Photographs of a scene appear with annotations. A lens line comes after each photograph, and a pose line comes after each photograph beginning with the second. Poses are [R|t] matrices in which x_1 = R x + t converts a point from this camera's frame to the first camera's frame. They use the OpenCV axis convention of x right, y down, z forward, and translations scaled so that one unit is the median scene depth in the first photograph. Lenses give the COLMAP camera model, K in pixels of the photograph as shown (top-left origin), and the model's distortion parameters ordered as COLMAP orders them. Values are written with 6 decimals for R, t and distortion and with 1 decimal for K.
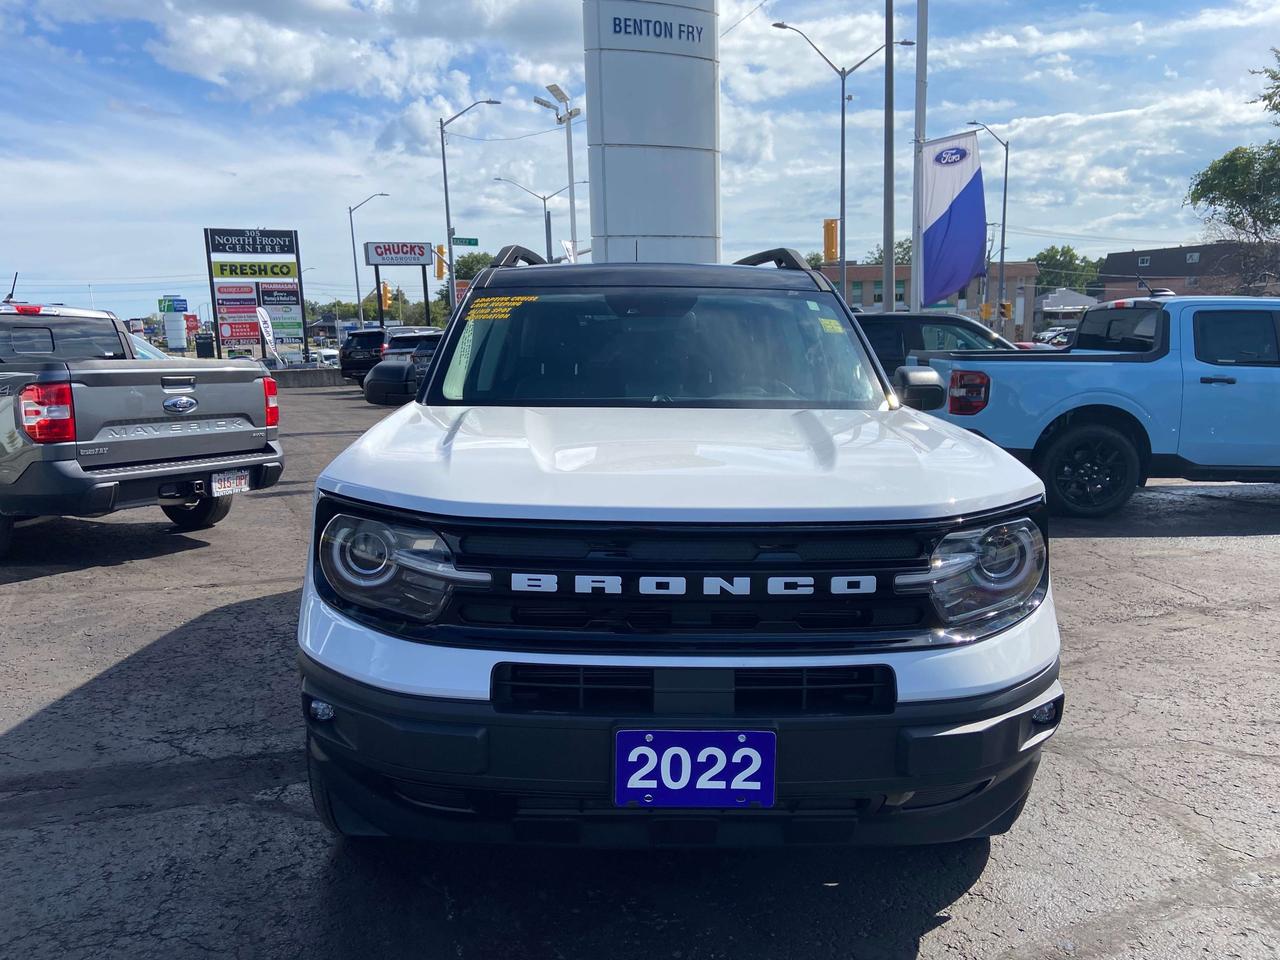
lens RADIAL K [[966.5, 0, 635.5], [0, 966.5, 495.6], [0, 0, 1]] dist [0.103382, -0.123295]
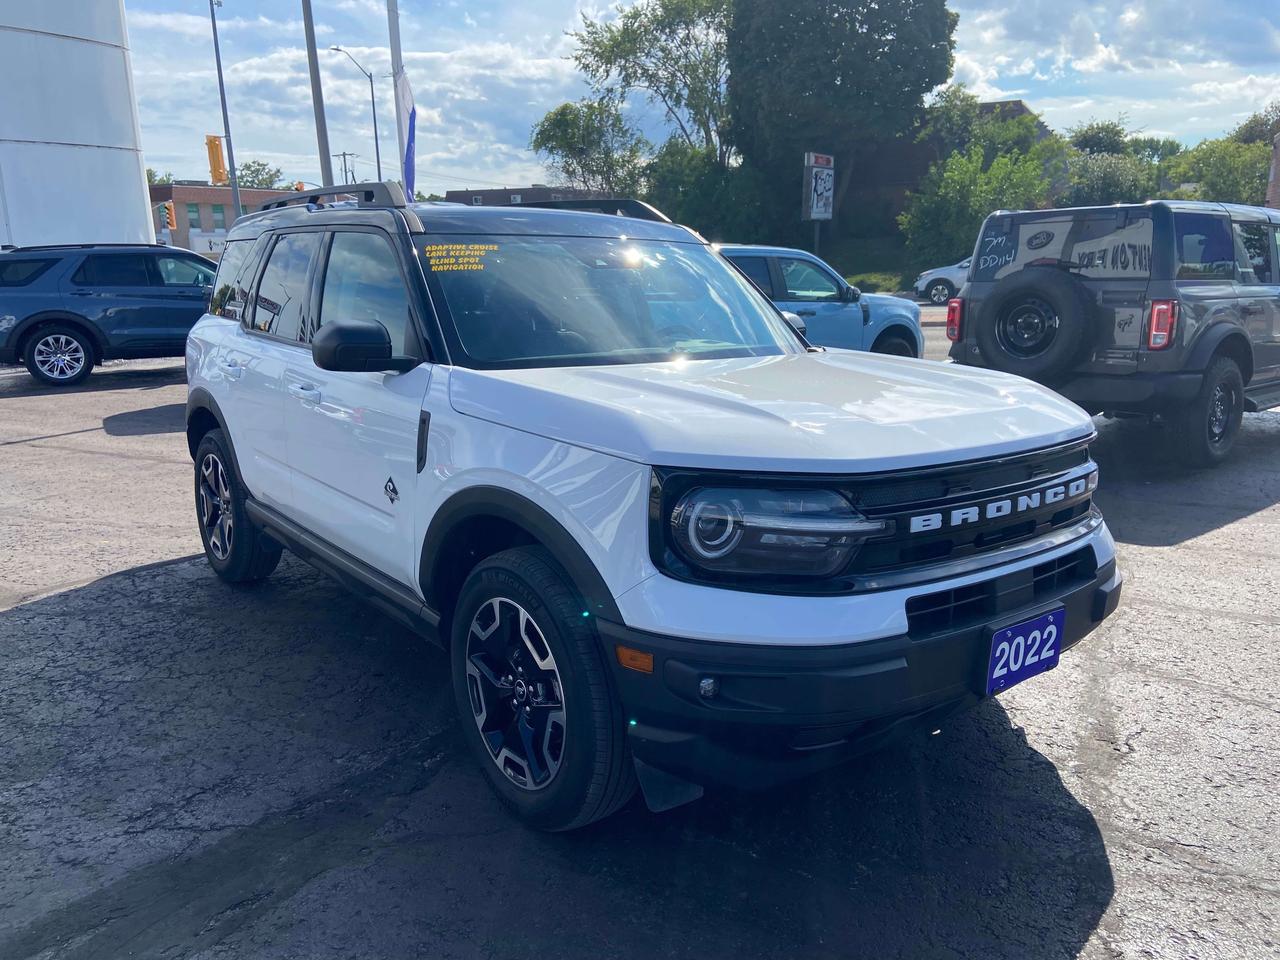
lens RADIAL K [[966.5, 0, 635.5], [0, 966.5, 495.6], [0, 0, 1]] dist [0.103382, -0.123295]
pose [[0.805088, -0.133807, 0.577866, -0.962389], [0.094093, 0.990698, 0.098307, -0.078382], [-0.585645, -0.024773, 0.810189, 0.266459]]
